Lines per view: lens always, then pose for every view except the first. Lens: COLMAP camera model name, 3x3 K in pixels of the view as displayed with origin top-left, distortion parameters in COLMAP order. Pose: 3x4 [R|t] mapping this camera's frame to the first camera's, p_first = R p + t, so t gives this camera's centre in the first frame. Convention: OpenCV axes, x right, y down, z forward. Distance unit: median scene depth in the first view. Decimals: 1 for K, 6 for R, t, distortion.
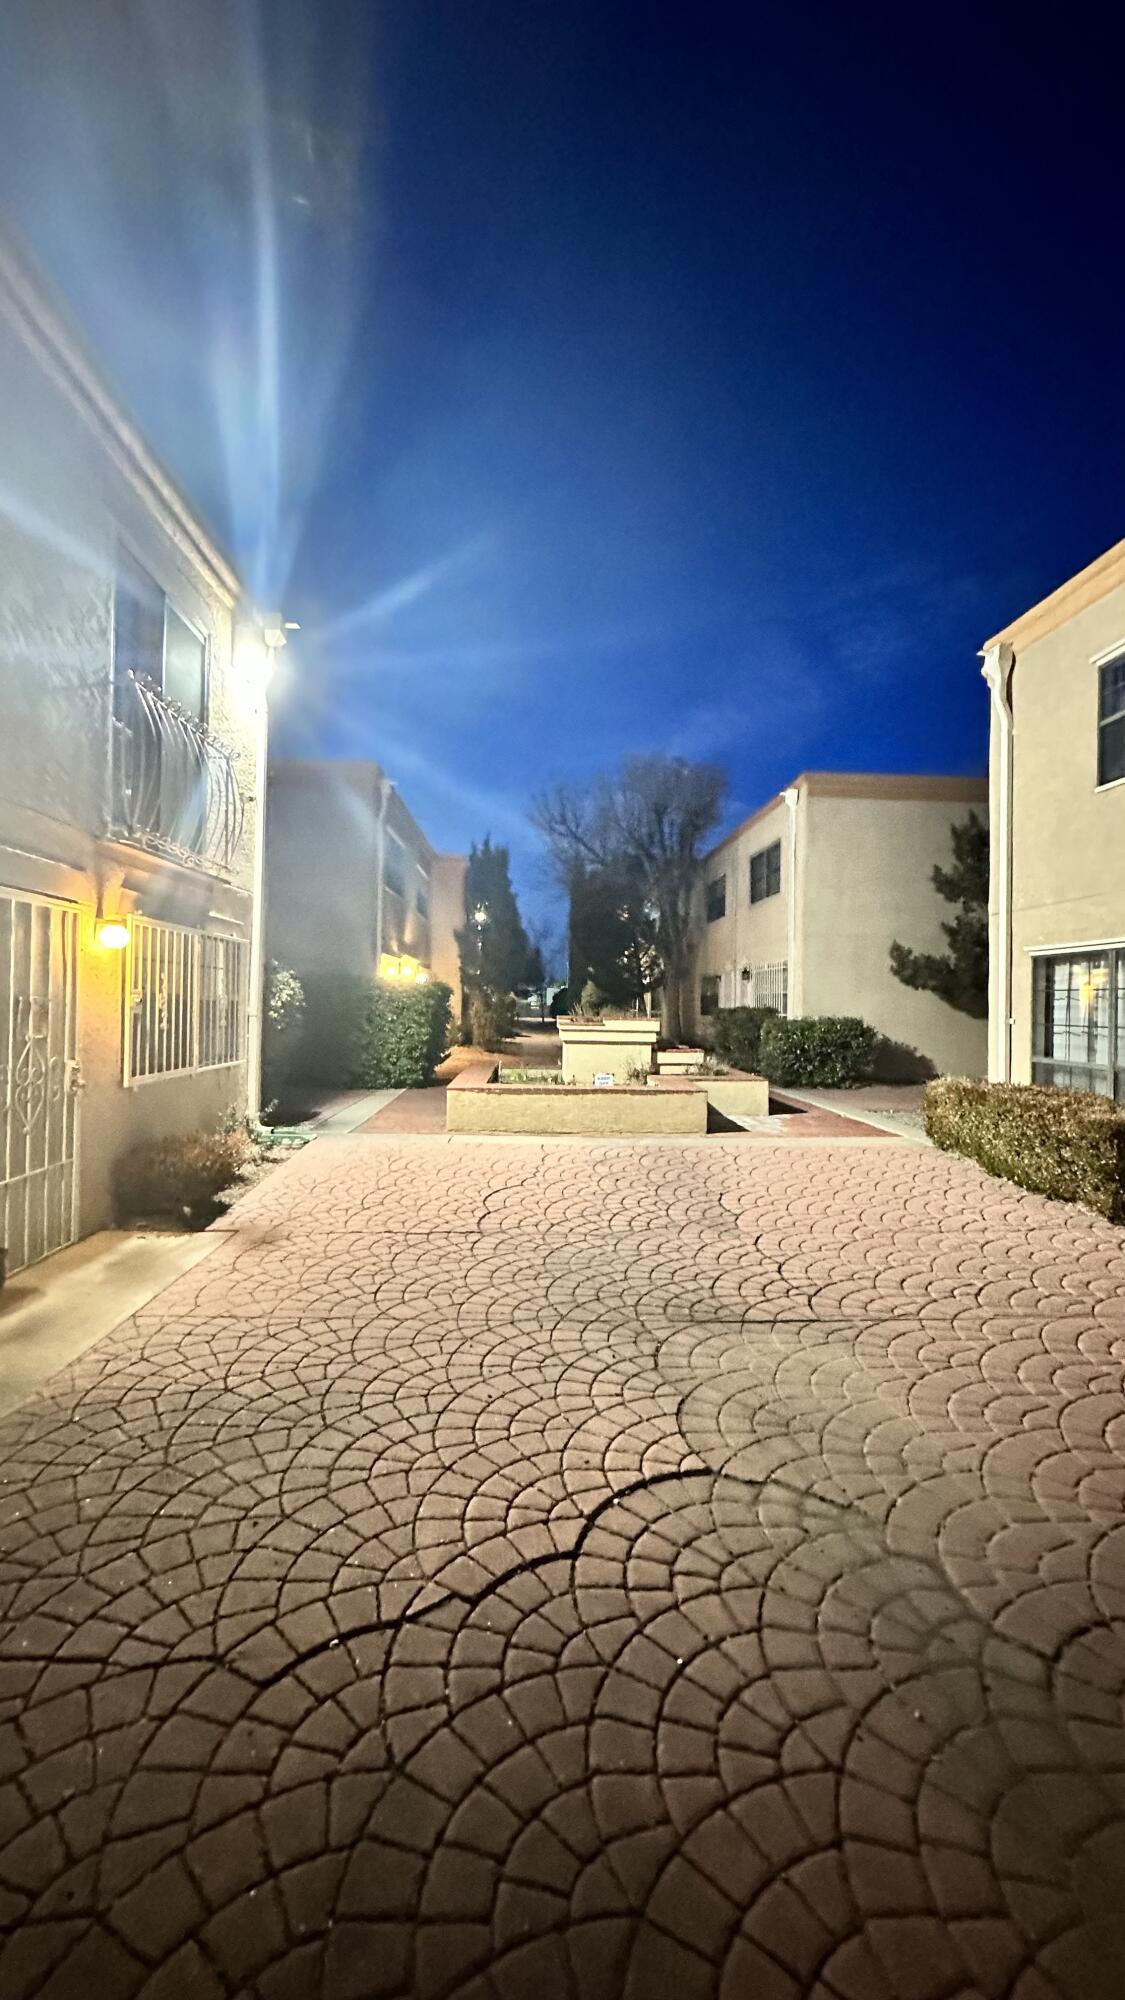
lens RADIAL K [[877.9, 0, 562.5], [0, 877.9, 1000.0], [0, 0, 1]] dist [-0.000496, -0.000115]
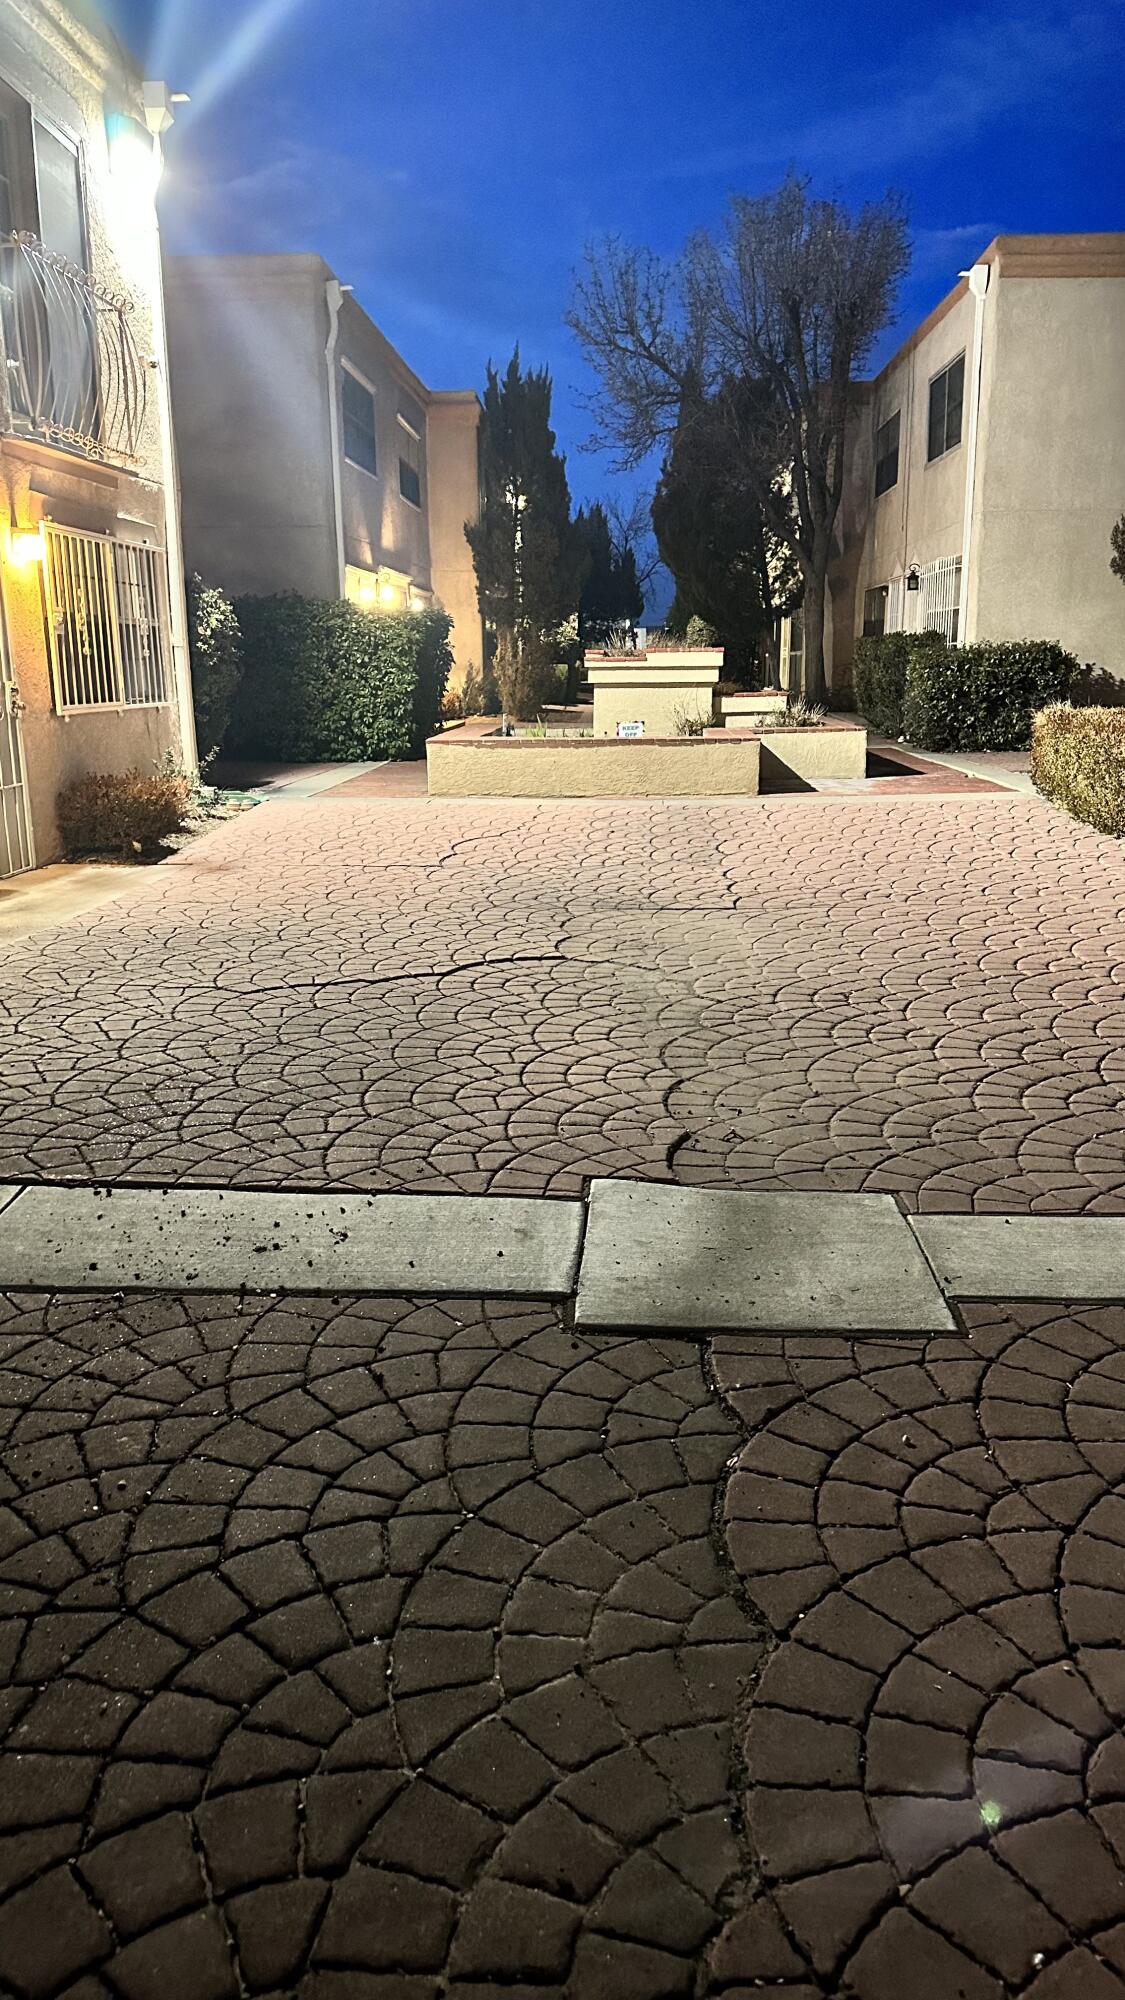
lens RADIAL K [[1397.8, 0, 554.0], [0, 1397.8, 998.5], [0, 0, 1]] dist [0.131568, -0.194341]
pose [[0.996888, -0.006995, -0.078522, 0.058515], [0.025976, 0.969575, 0.243411, 0.014172], [0.074430, -0.244693, 0.966740, -0.198285]]
